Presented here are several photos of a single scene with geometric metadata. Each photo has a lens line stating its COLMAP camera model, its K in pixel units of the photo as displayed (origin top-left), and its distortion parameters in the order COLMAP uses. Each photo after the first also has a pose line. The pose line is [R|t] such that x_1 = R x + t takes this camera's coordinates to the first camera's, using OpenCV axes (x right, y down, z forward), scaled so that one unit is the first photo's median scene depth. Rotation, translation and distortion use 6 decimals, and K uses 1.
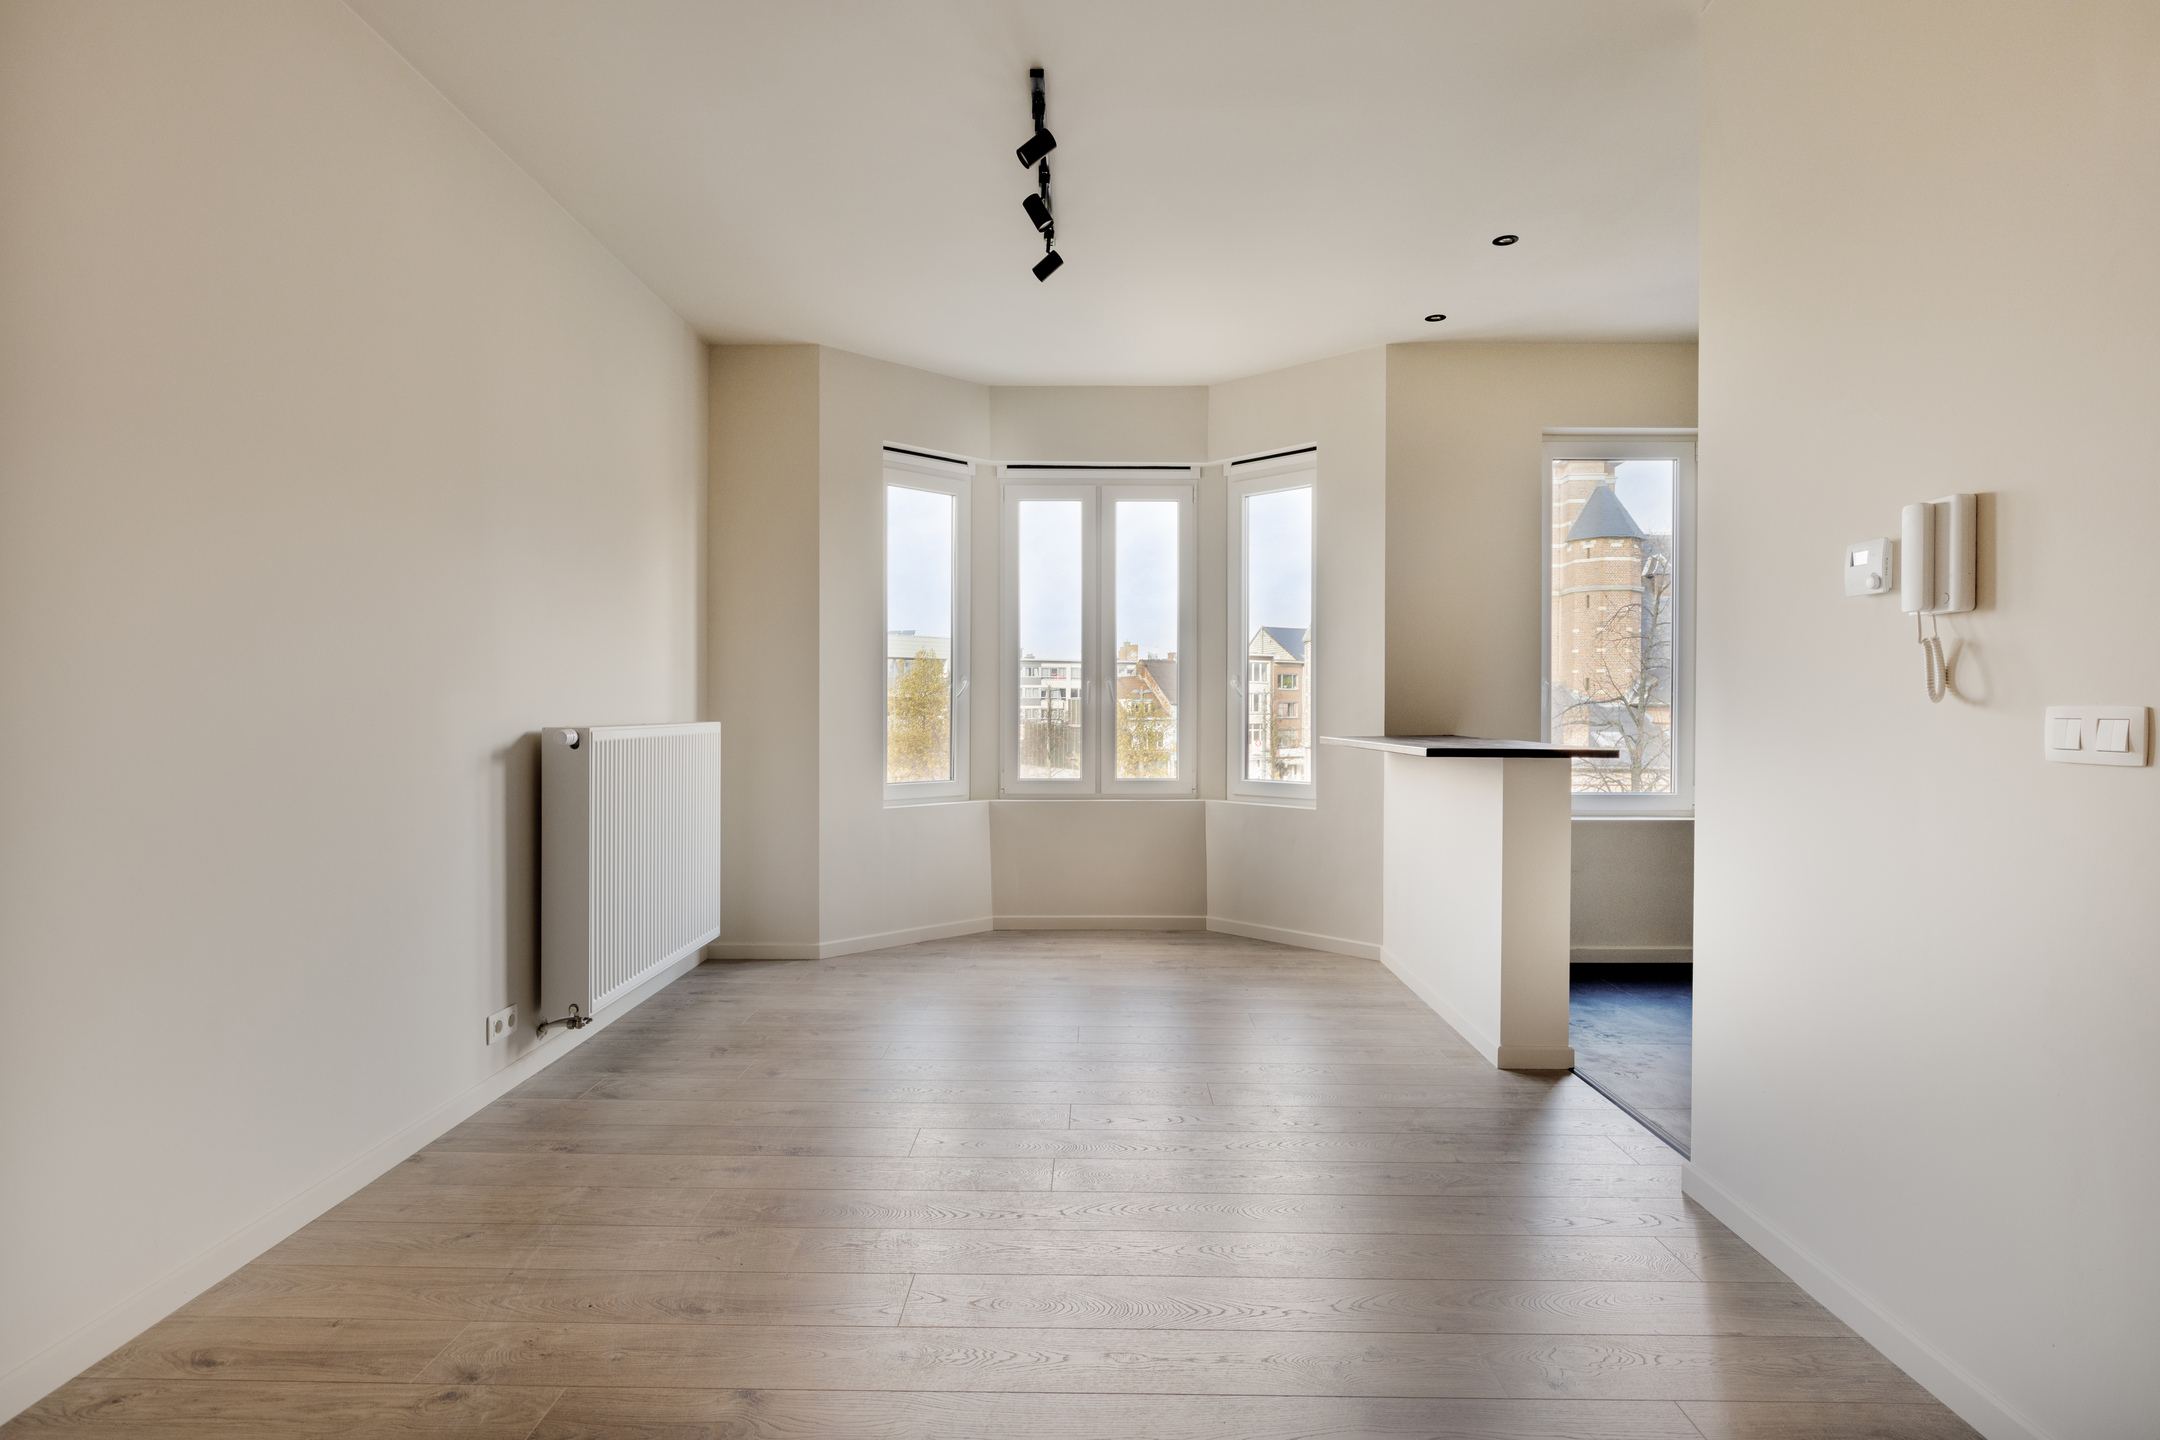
lens RADIAL K [[1091.0, 0, 1083.6], [0, 1091.0, 720.3], [0, 0, 1]] dist [0.008516, 0.000742]
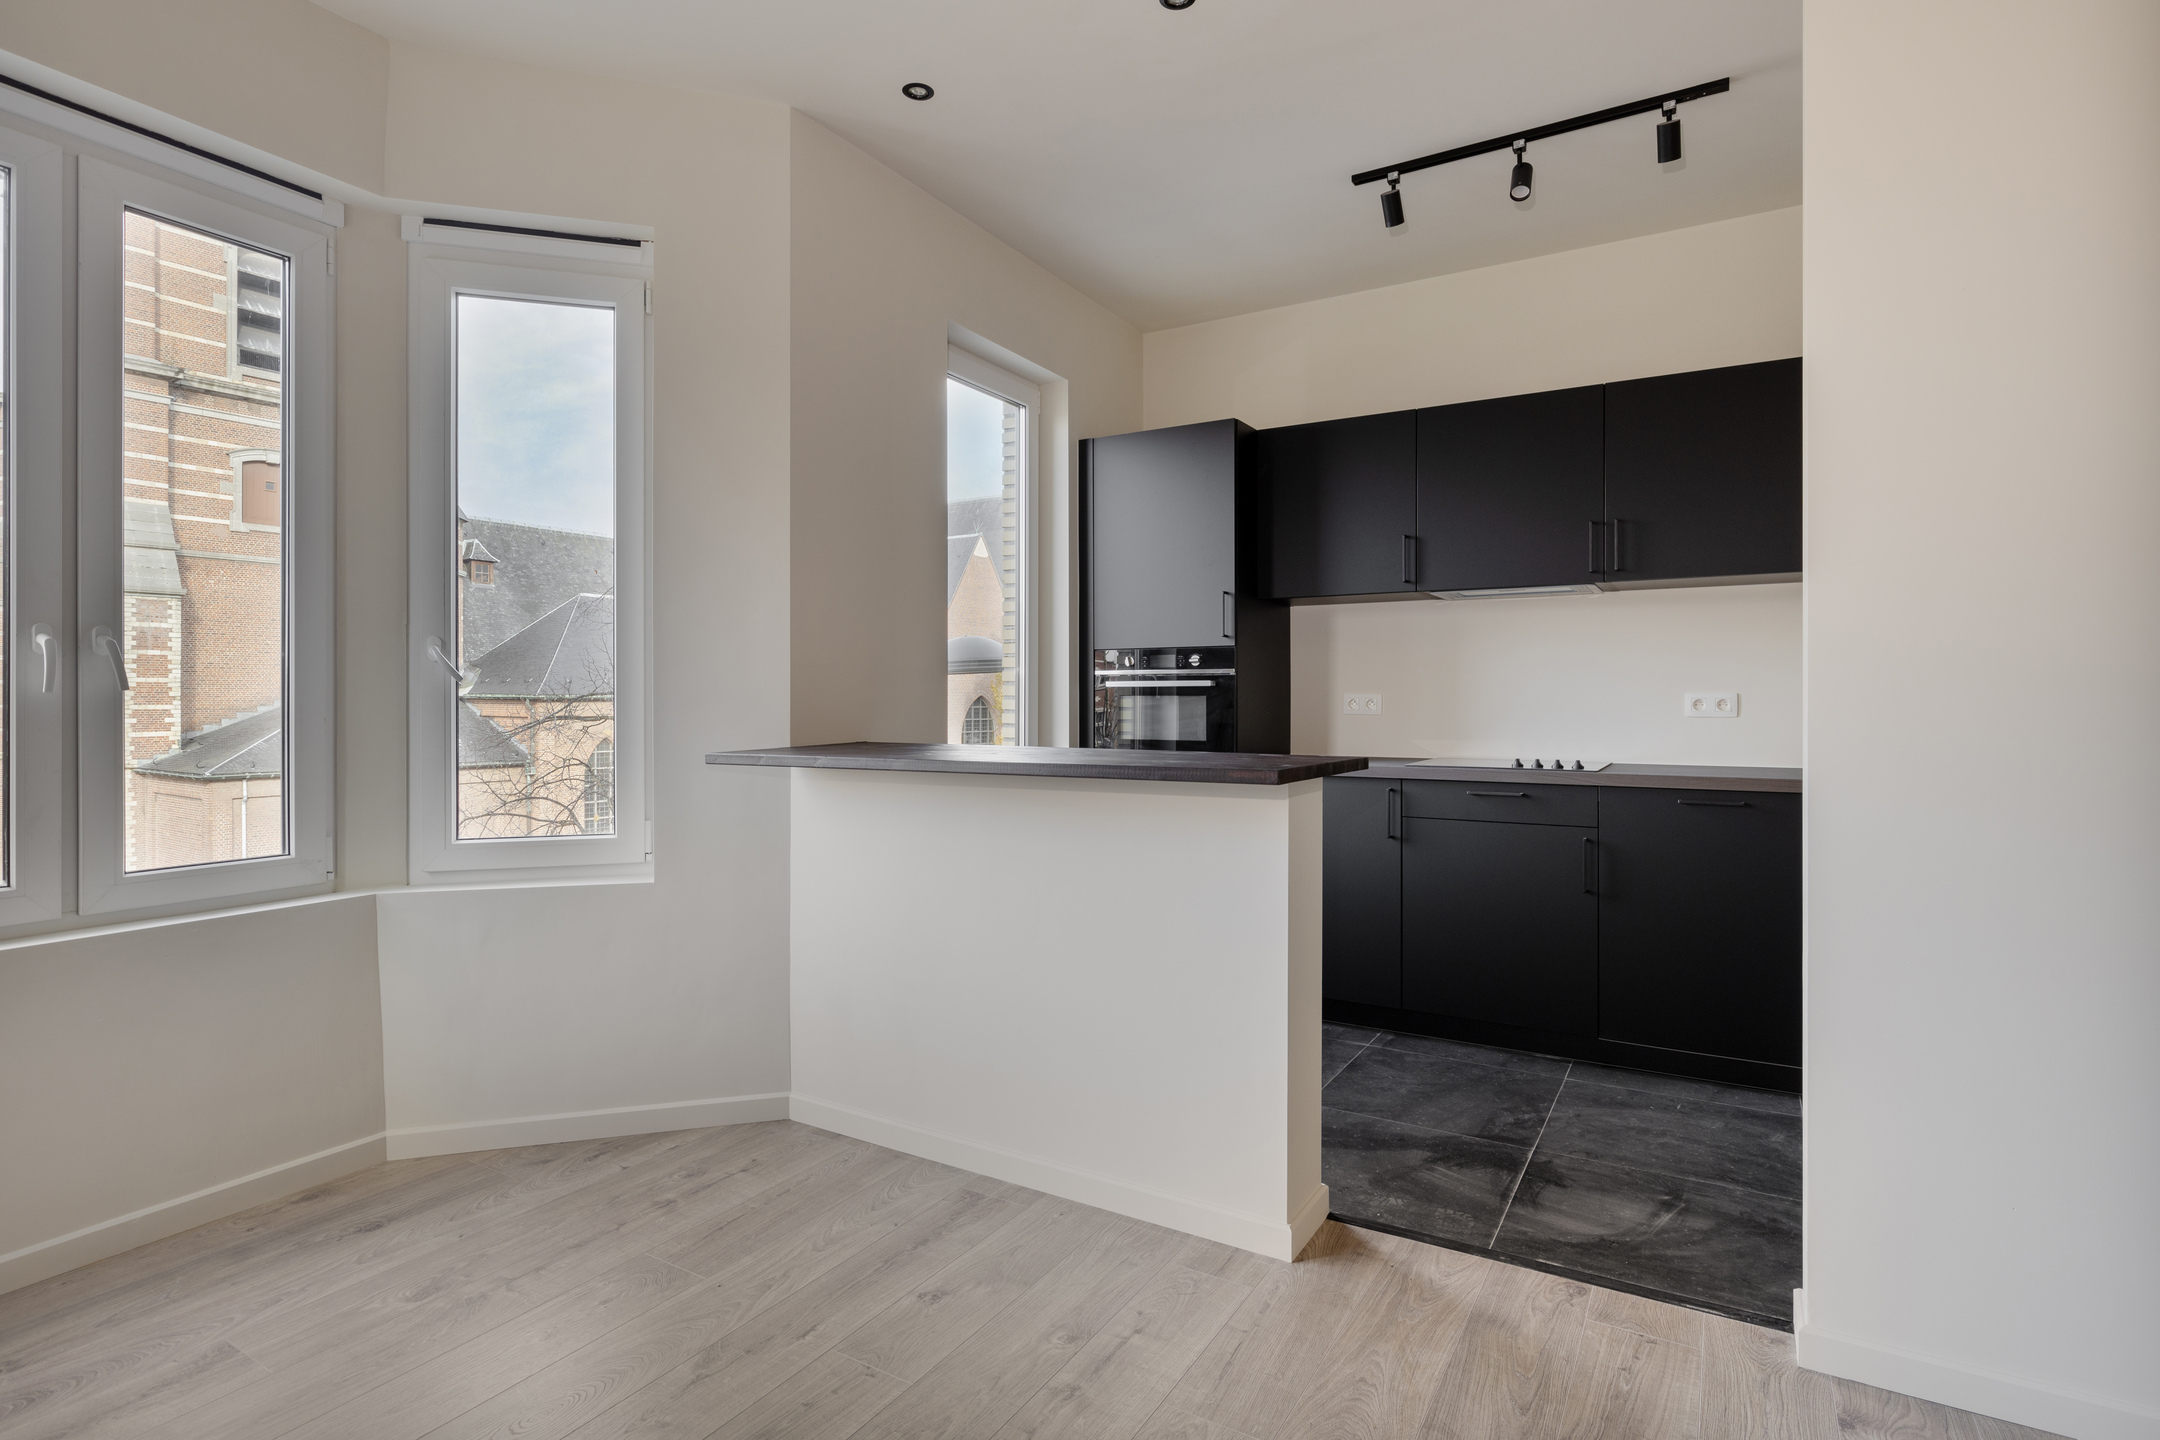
lens RADIAL K [[1091.0, 0, 1037.5], [0, 1091.0, 715.3], [0, 0, 1]] dist [0.008516, 0.000742]
pose [[0.513740, -0.003976, 0.857937, -0.179579], [0.011871, 0.999926, -0.002475, -0.001968], [-0.857864, 0.011456, 0.513749, 0.577798]]
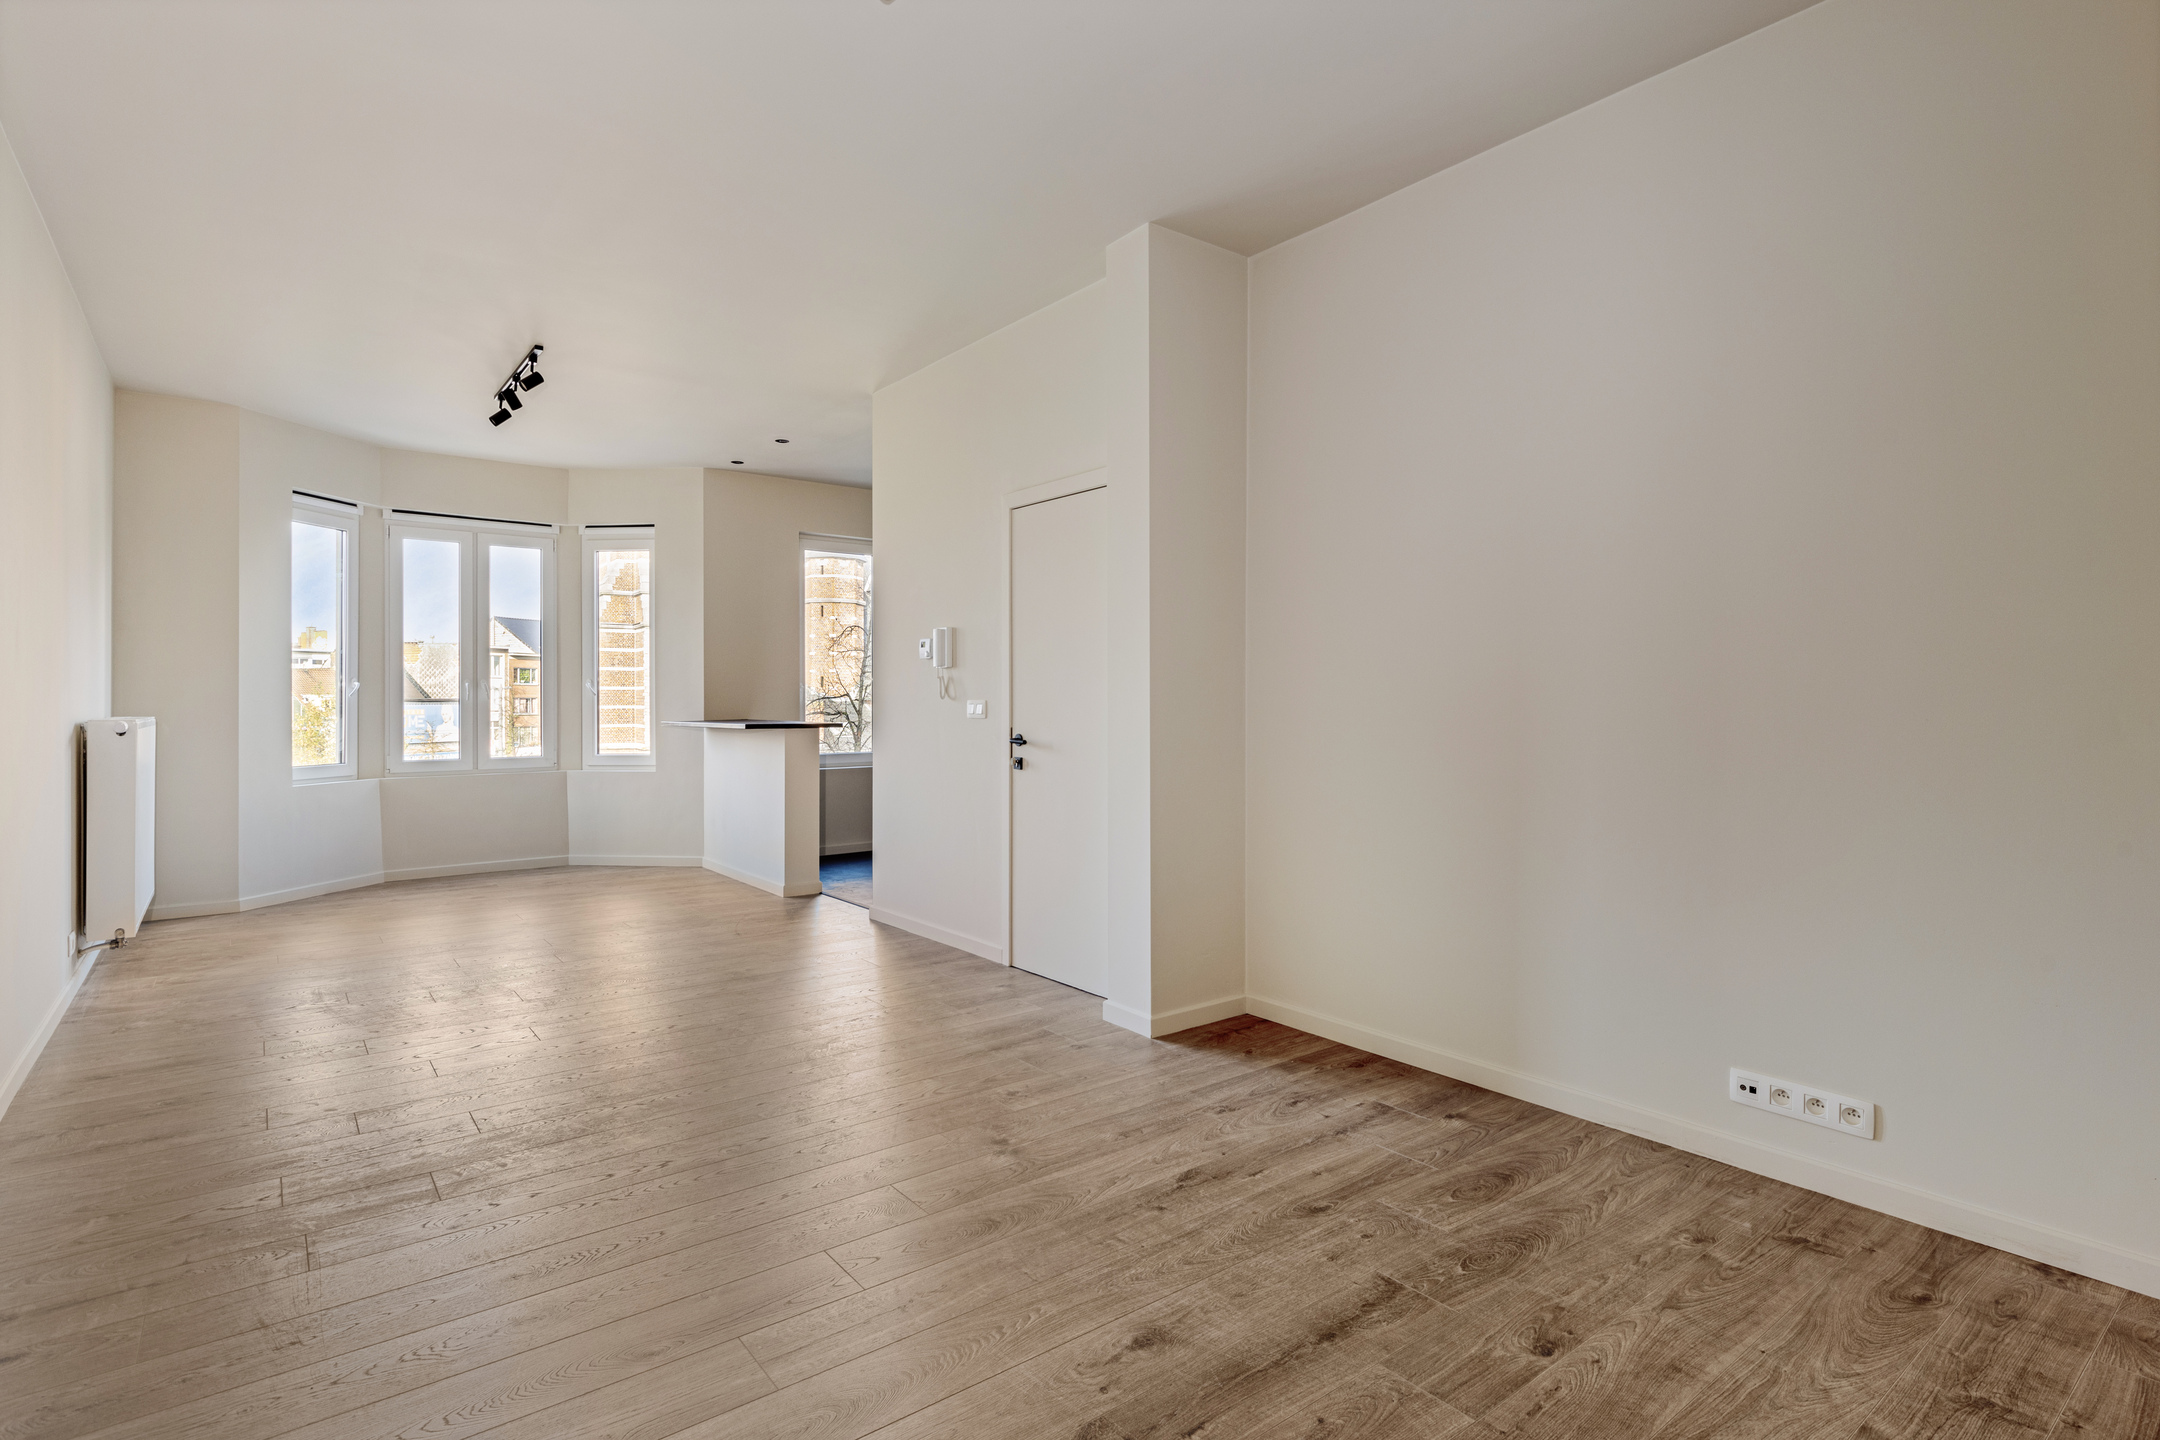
lens RADIAL K [[1045.7, 0, 1063.8], [0, 1045.7, 698.0], [0, 0, 1]] dist [-0.003021, 0.000720]
pose [[0.790391, -0.002239, 0.612598, -0.229804], [0.011873, 0.999861, -0.011664, 0.005700], [-0.612487, 0.016493, 0.790308, -0.481867]]
